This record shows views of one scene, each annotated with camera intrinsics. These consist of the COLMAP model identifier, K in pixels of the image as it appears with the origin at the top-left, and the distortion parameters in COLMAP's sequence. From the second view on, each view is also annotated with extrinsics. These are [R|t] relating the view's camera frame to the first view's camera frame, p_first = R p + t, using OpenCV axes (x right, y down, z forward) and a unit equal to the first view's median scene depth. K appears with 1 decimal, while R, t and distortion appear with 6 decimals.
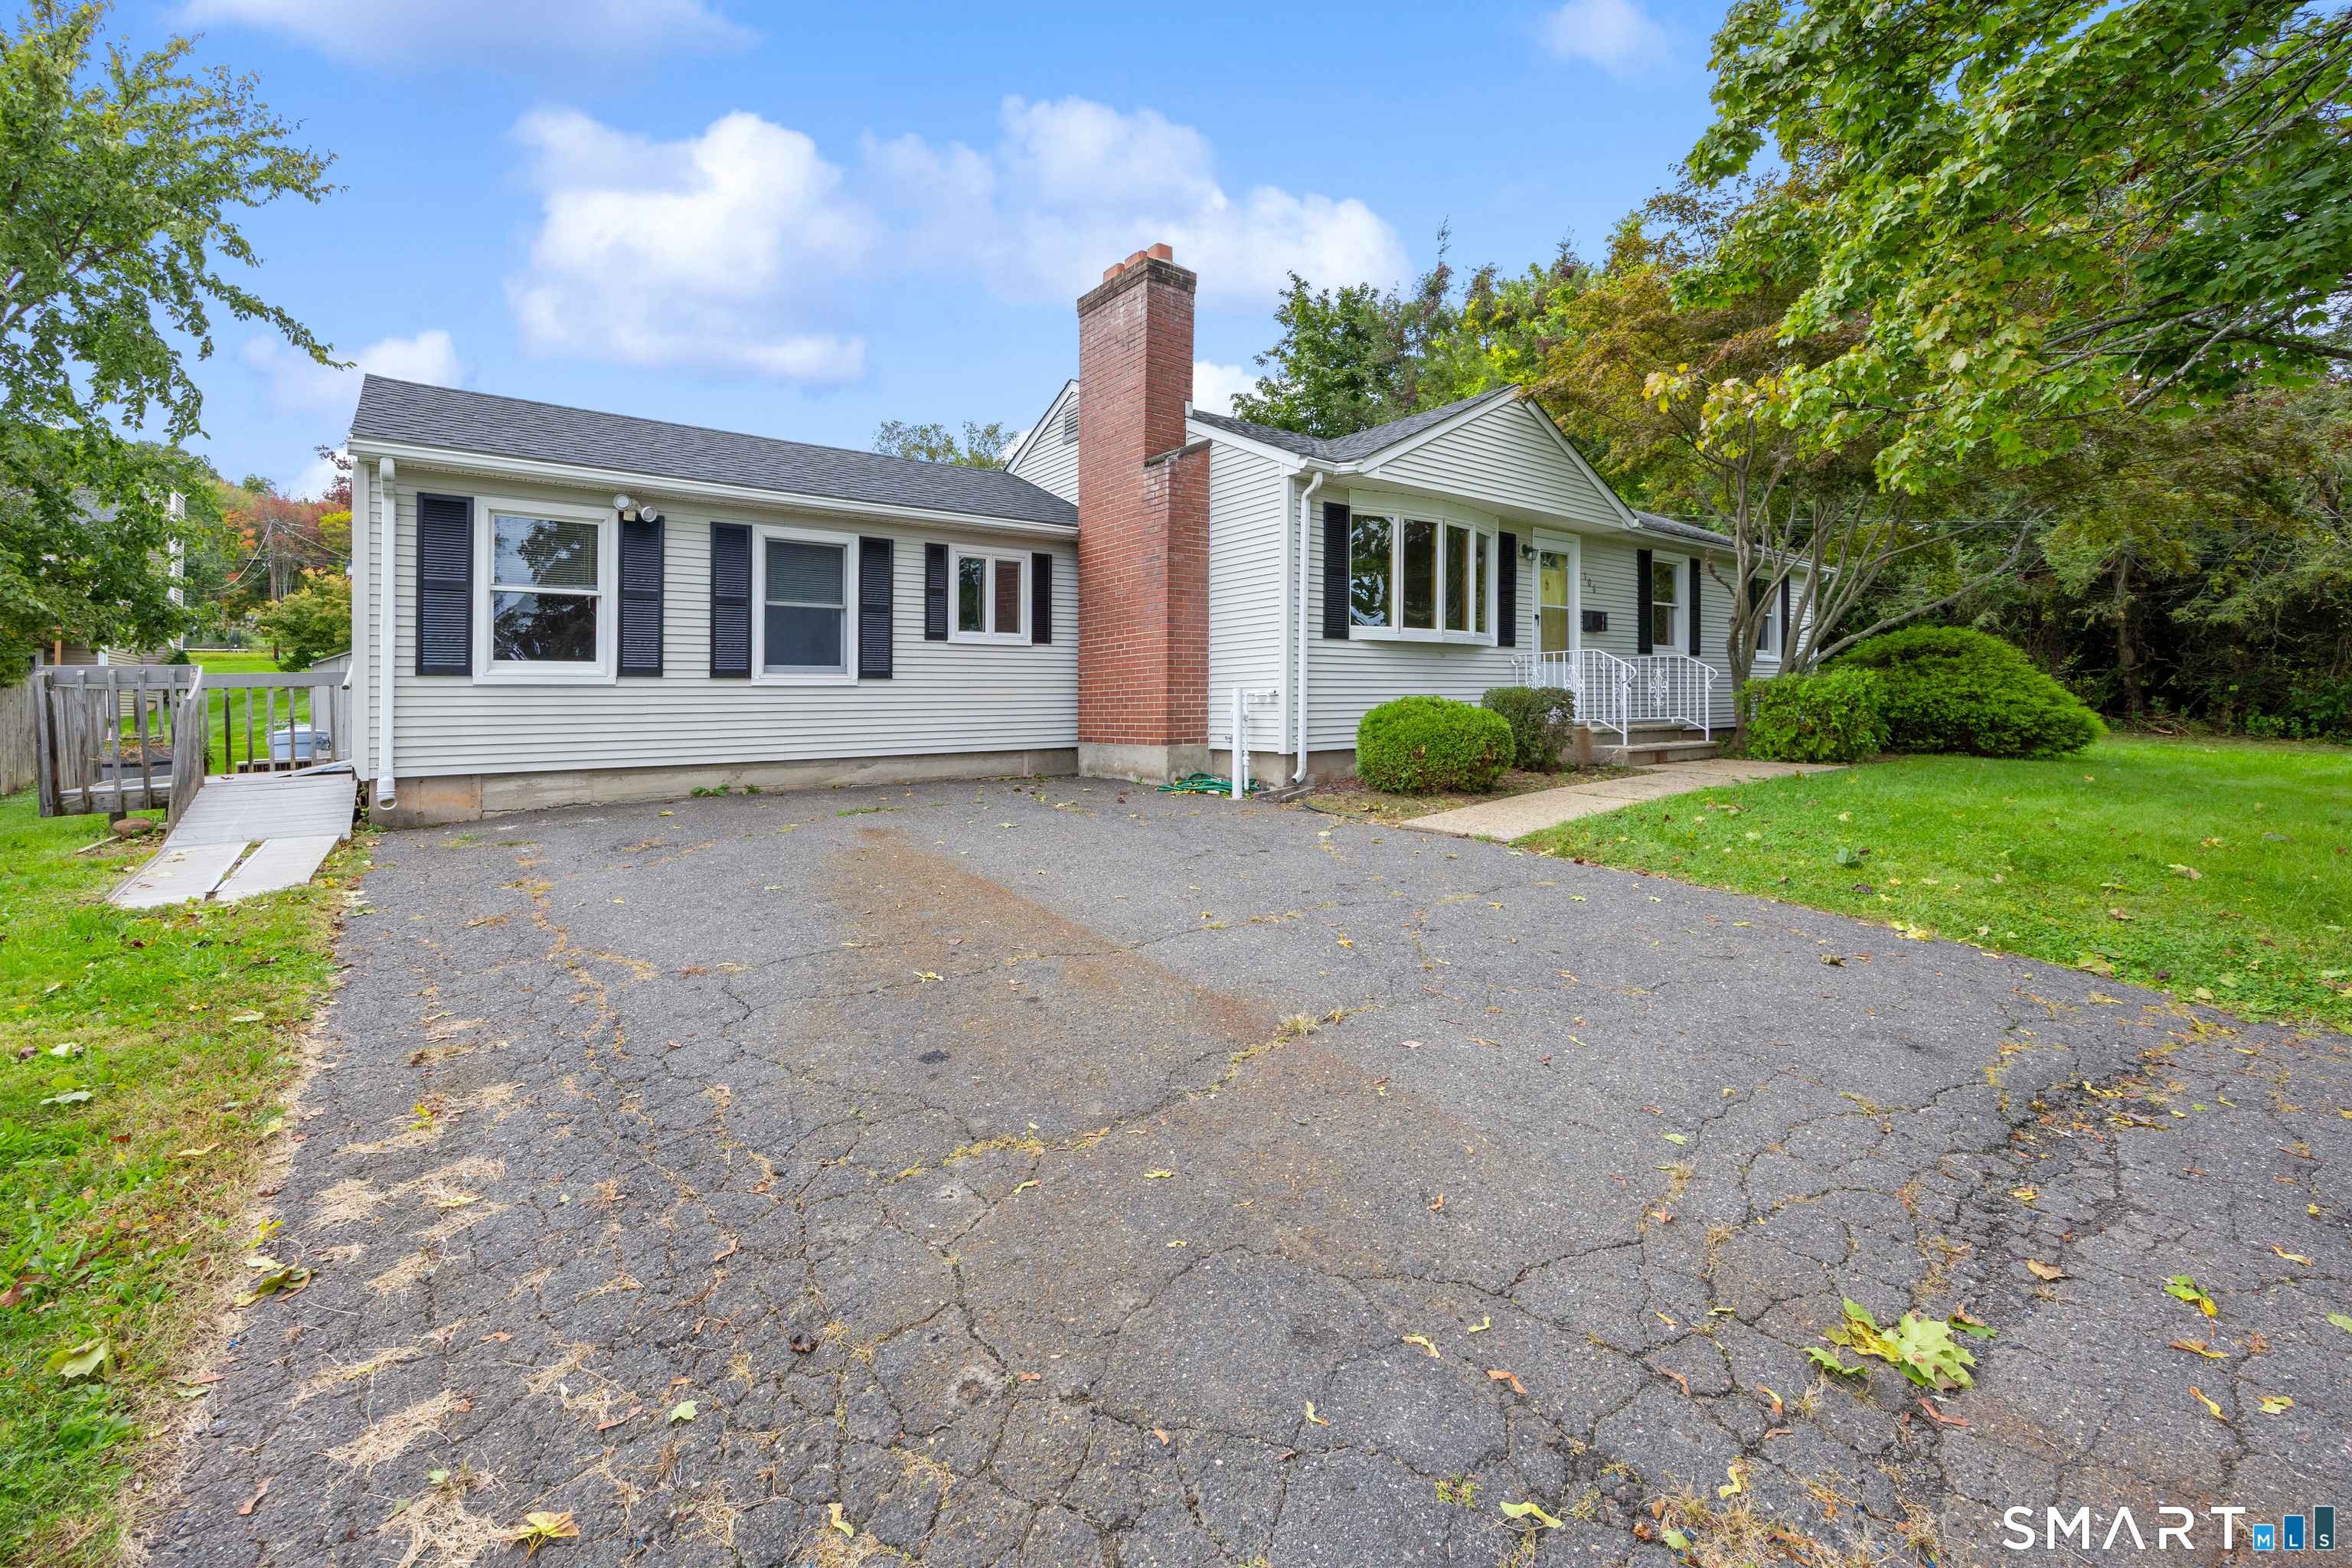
lens RADIAL K [[948.7, 0, 1190.2], [0, 948.7, 738.5], [0, 0, 1]] dist [0.002173, 0.000233]
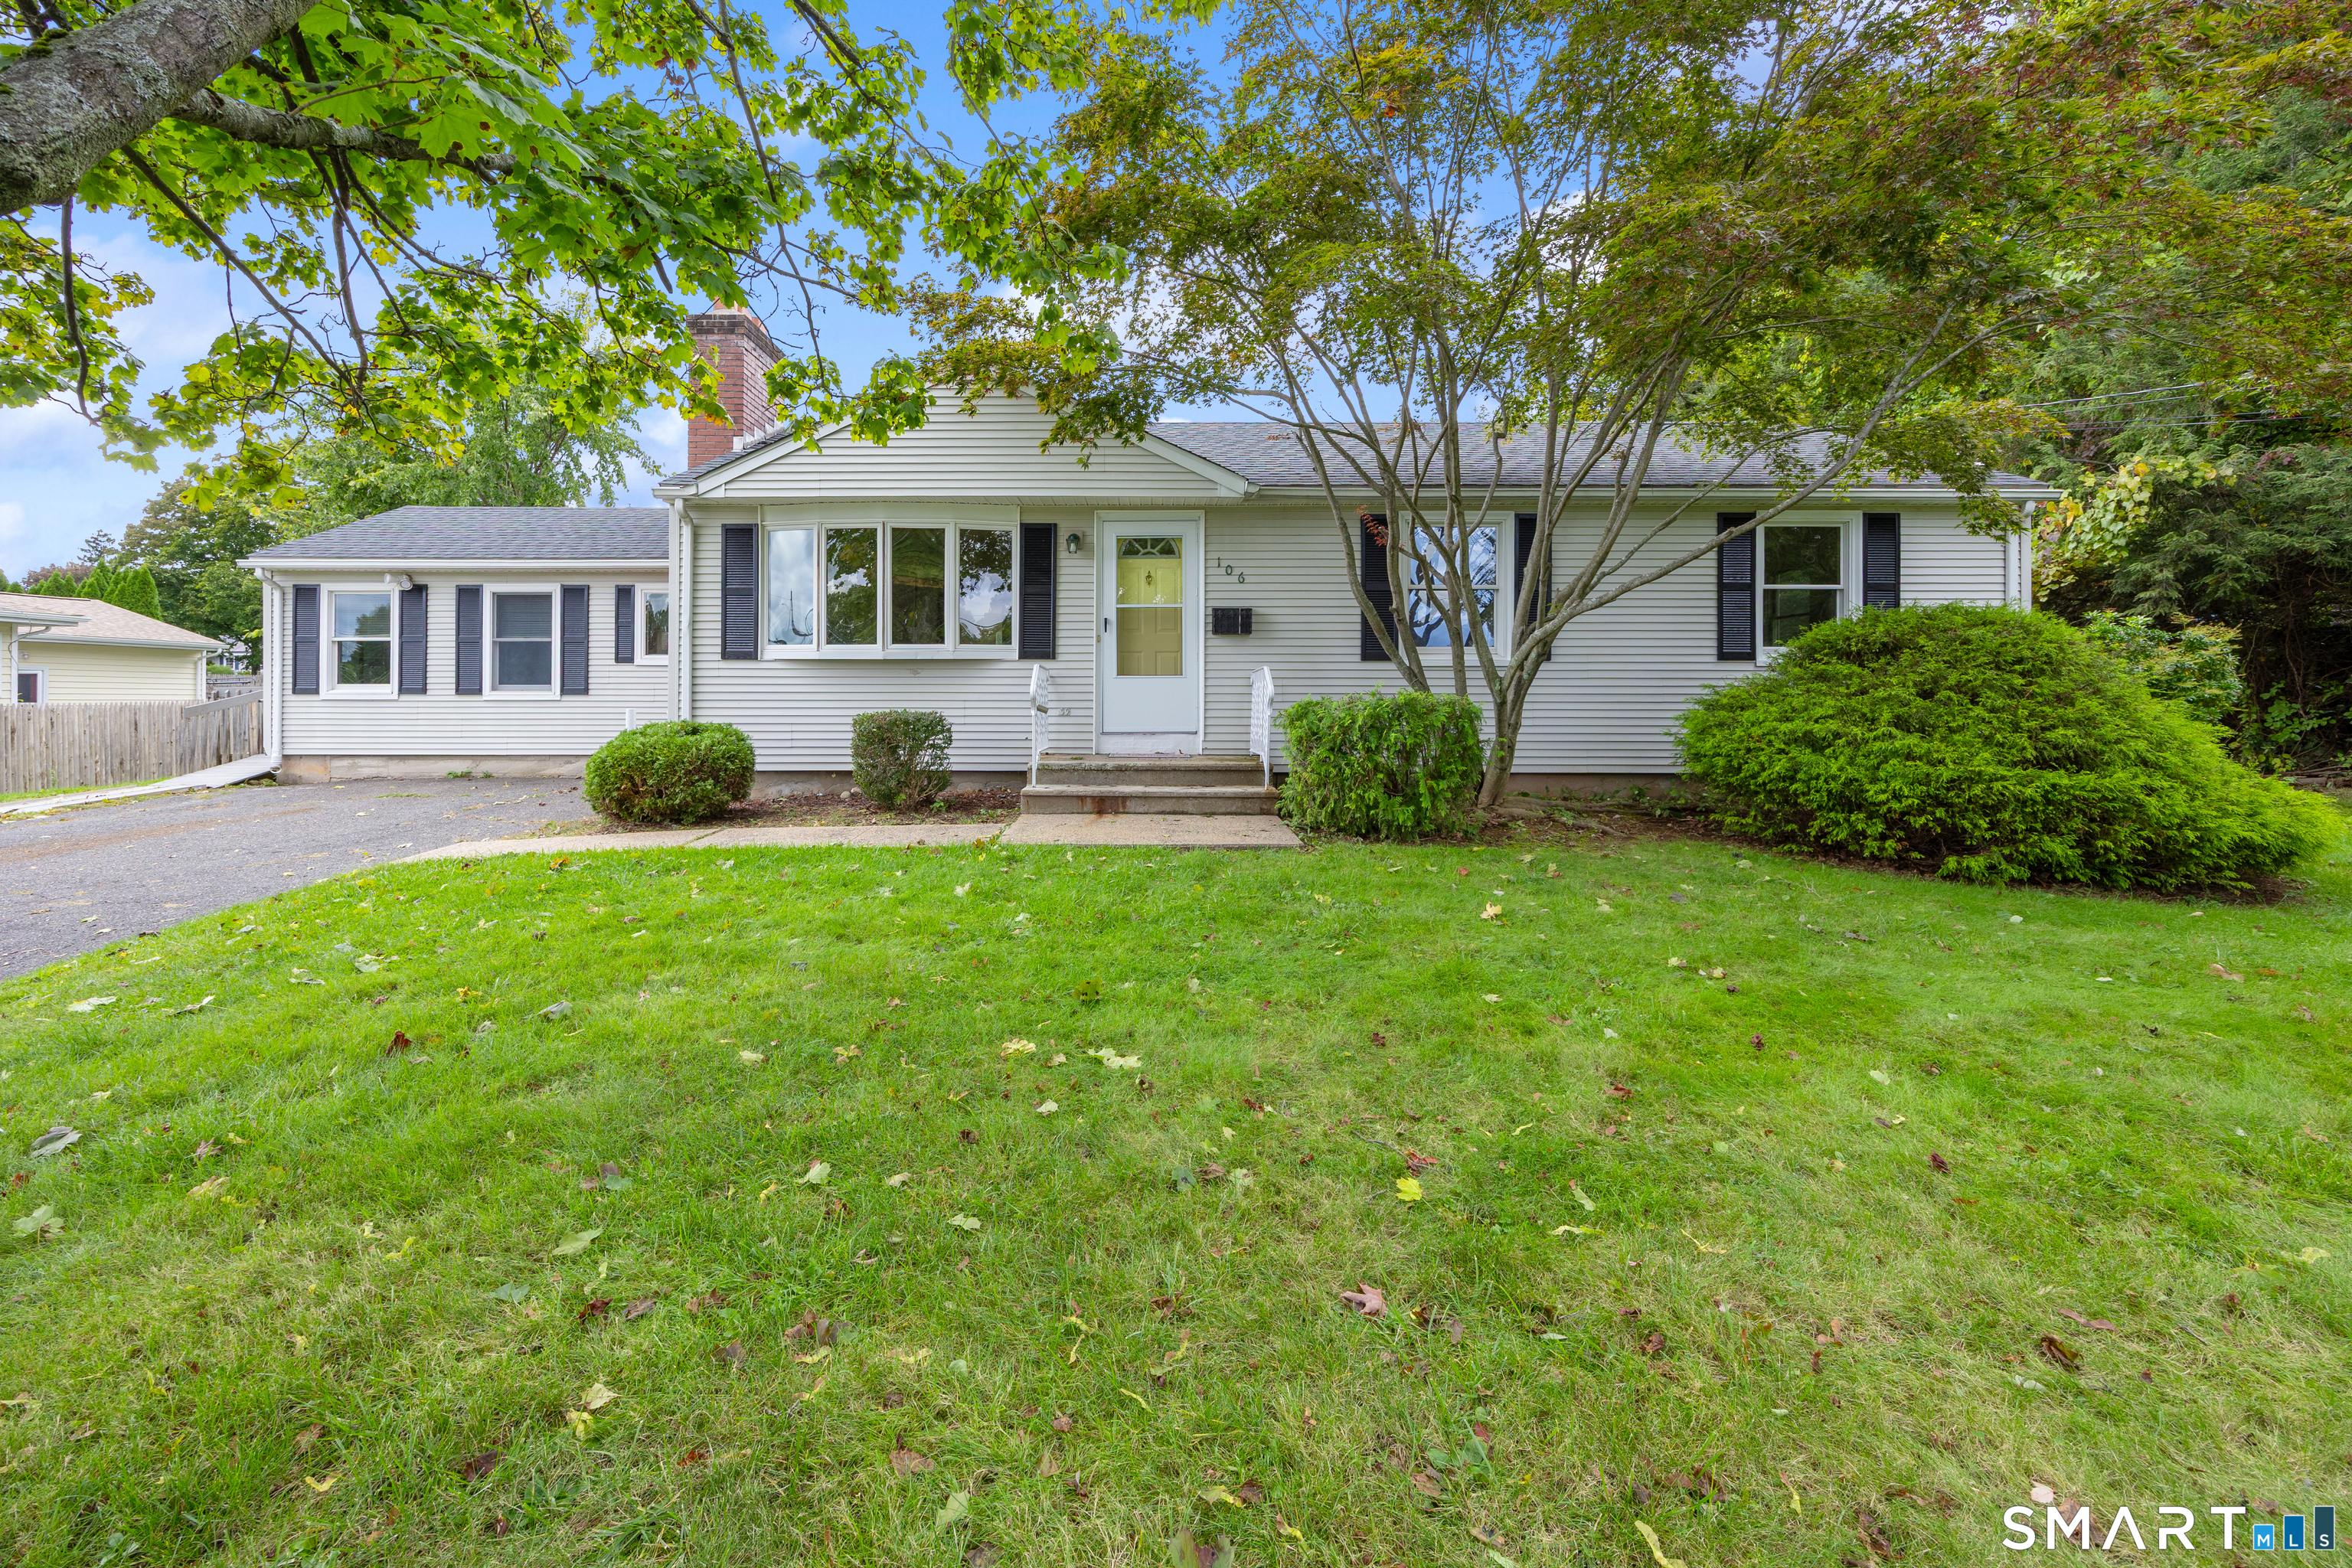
lens RADIAL K [[948.7, 0, 1190.2], [0, 948.7, 738.5], [0, 0, 1]] dist [0.002173, 0.000233]
pose [[0.793808, 0.037371, -0.607019, 1.197290], [-0.032394, 0.999292, 0.019159, -0.059122], [0.607305, 0.004455, 0.794456, 0.518965]]
